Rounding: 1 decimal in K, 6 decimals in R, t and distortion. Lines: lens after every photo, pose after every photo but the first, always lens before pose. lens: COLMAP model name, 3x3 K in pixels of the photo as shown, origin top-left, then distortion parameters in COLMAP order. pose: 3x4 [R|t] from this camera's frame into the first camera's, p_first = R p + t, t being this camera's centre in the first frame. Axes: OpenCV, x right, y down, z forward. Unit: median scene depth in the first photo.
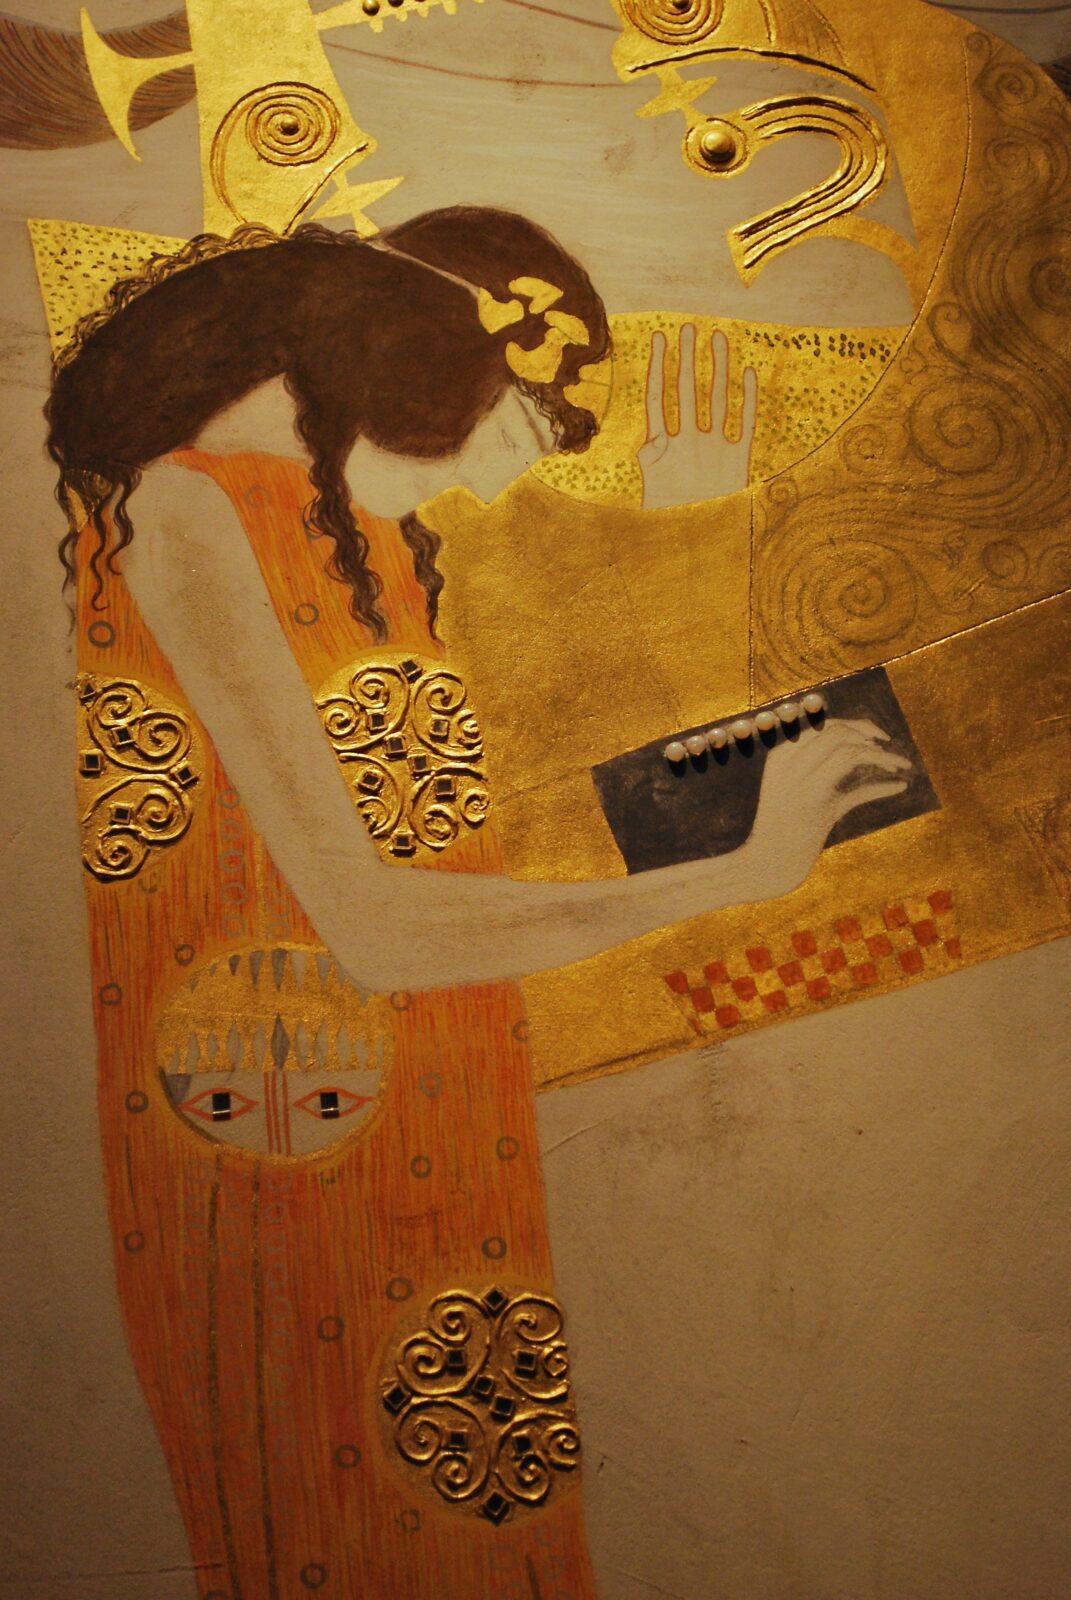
lens RADIAL K [[3613.8, 0, 535.5], [0, 3613.8, 800.7], [0, 0, 1]] dist [0.053807, 0.000000]
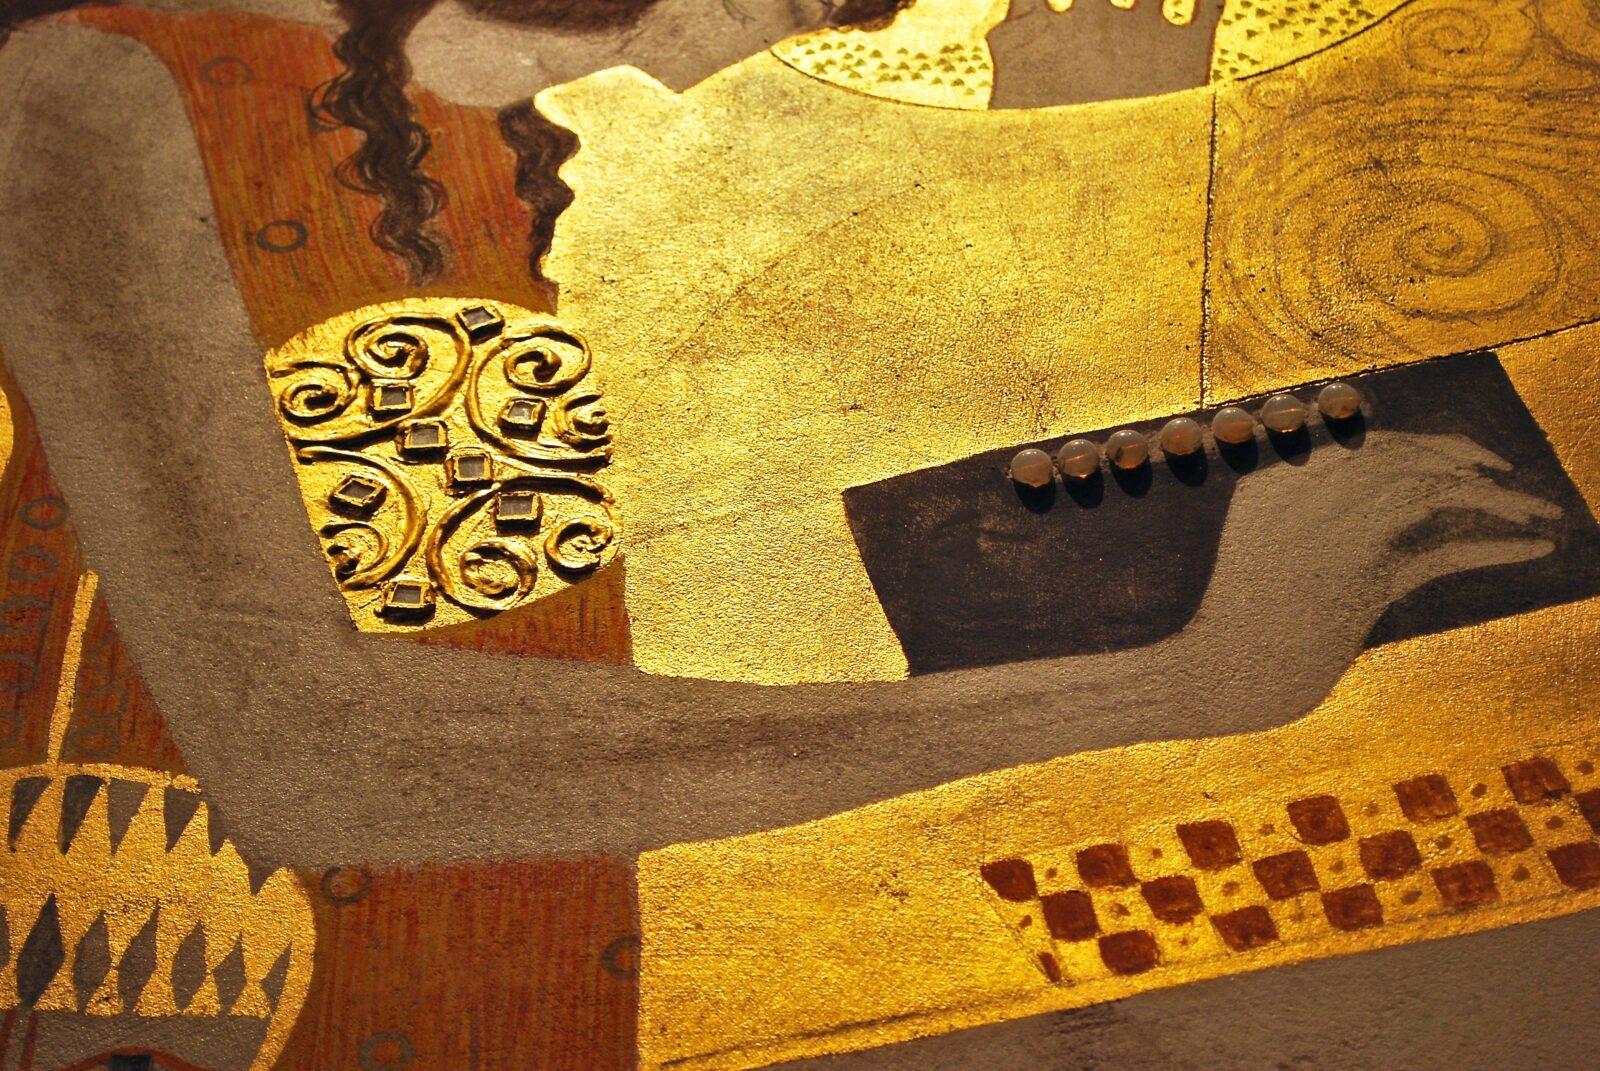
lens RADIAL K [[3613.8, 0, 800.9], [0, 3613.8, 534.6], [0, 0, 1]] dist [0.053807, 0.000000]
pose [[0.993738, 0.001935, -0.111720, 0.060602], [-0.051405, 0.895678, -0.441723, 0.196432], [0.099210, 0.444700, 0.890168, 0.594913]]
